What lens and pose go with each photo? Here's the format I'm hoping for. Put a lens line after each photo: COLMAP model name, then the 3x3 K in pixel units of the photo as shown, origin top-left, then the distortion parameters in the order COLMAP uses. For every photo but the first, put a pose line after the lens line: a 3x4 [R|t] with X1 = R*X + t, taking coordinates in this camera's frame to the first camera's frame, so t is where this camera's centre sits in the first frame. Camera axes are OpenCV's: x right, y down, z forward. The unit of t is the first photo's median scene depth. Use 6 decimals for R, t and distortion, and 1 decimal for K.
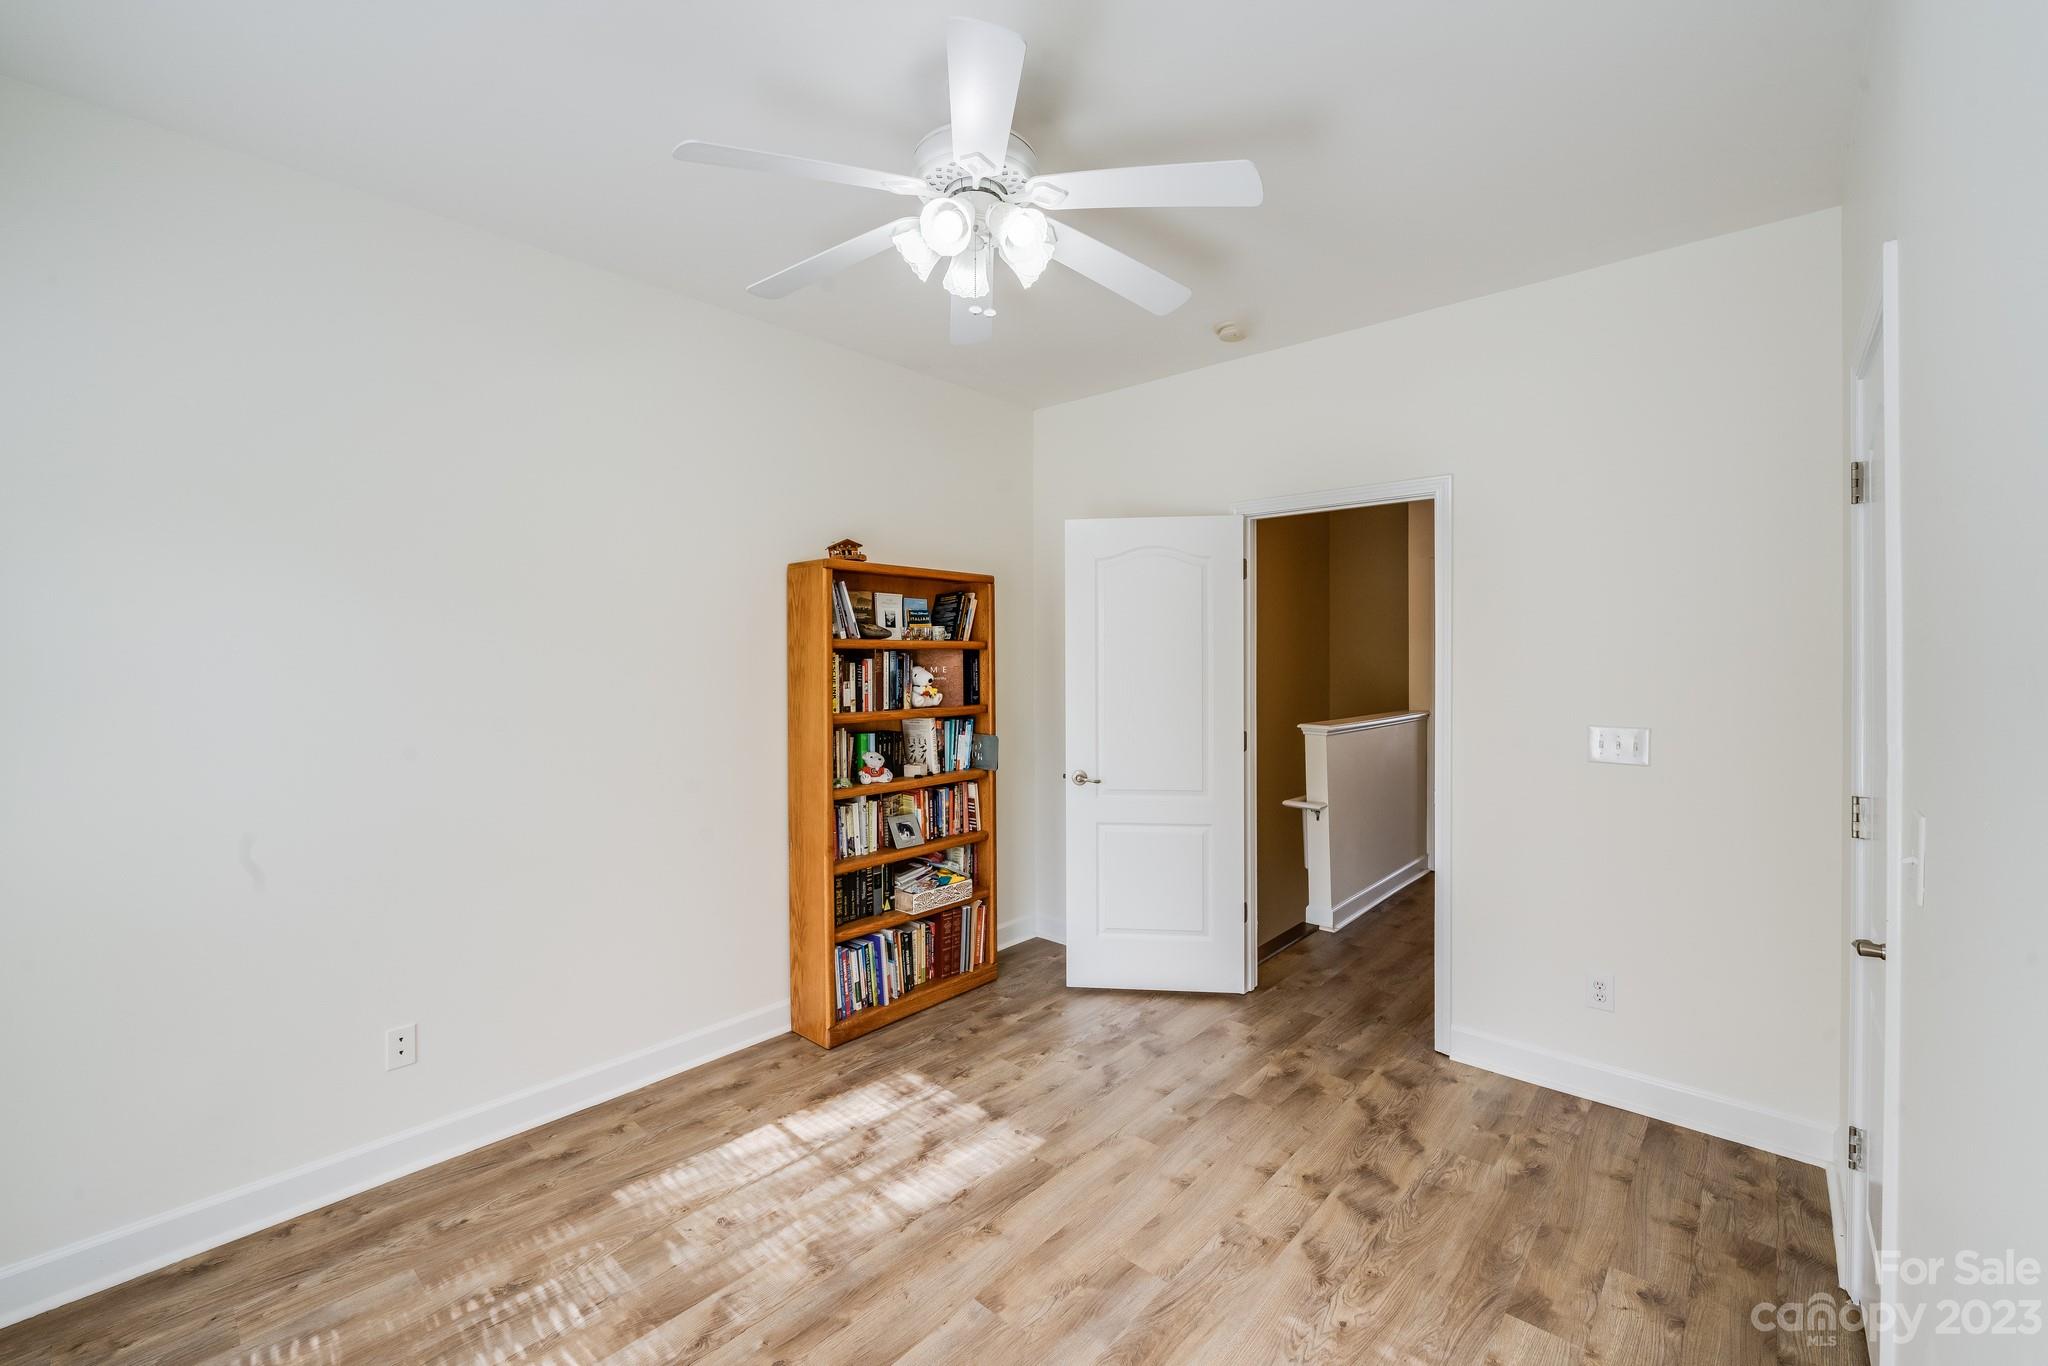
lens RADIAL K [[838.5, 0, 1023.1], [0, 838.5, 670.2], [0, 0, 1]] dist [-0.011331, -0.000438]
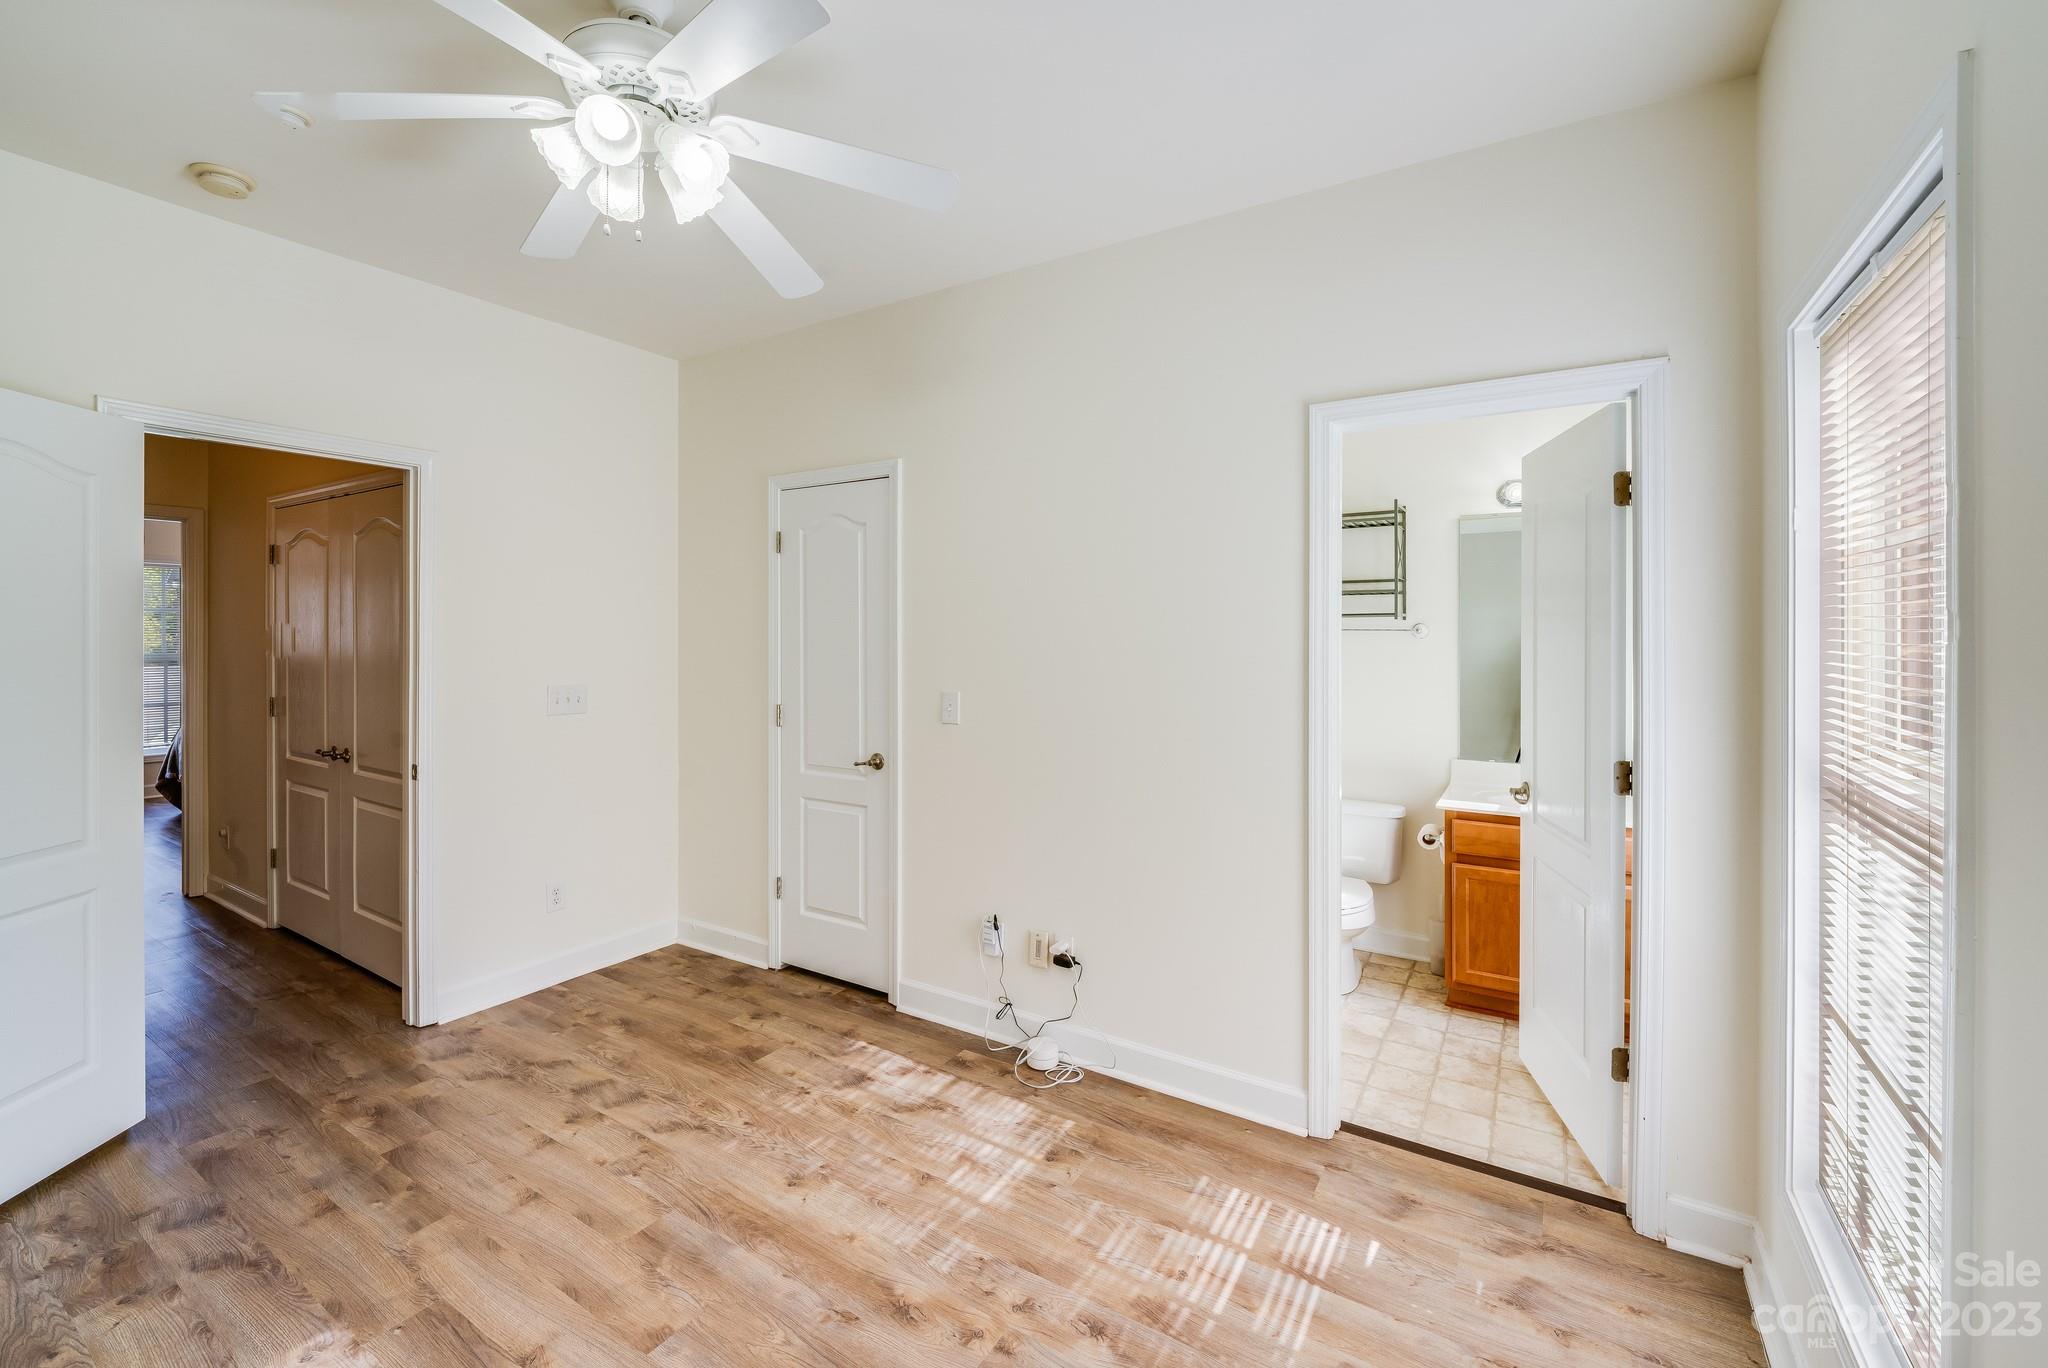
lens RADIAL K [[834.9, 0, 1039.5], [0, 834.9, 634.8], [0, 0, 1]] dist [-0.008553, -0.000154]
pose [[-0.179473, -0.001383, 0.983762, -0.787435], [0.014190, 0.999891, 0.003994, -0.003156], [-0.983661, 0.014676, -0.179434, 0.585000]]
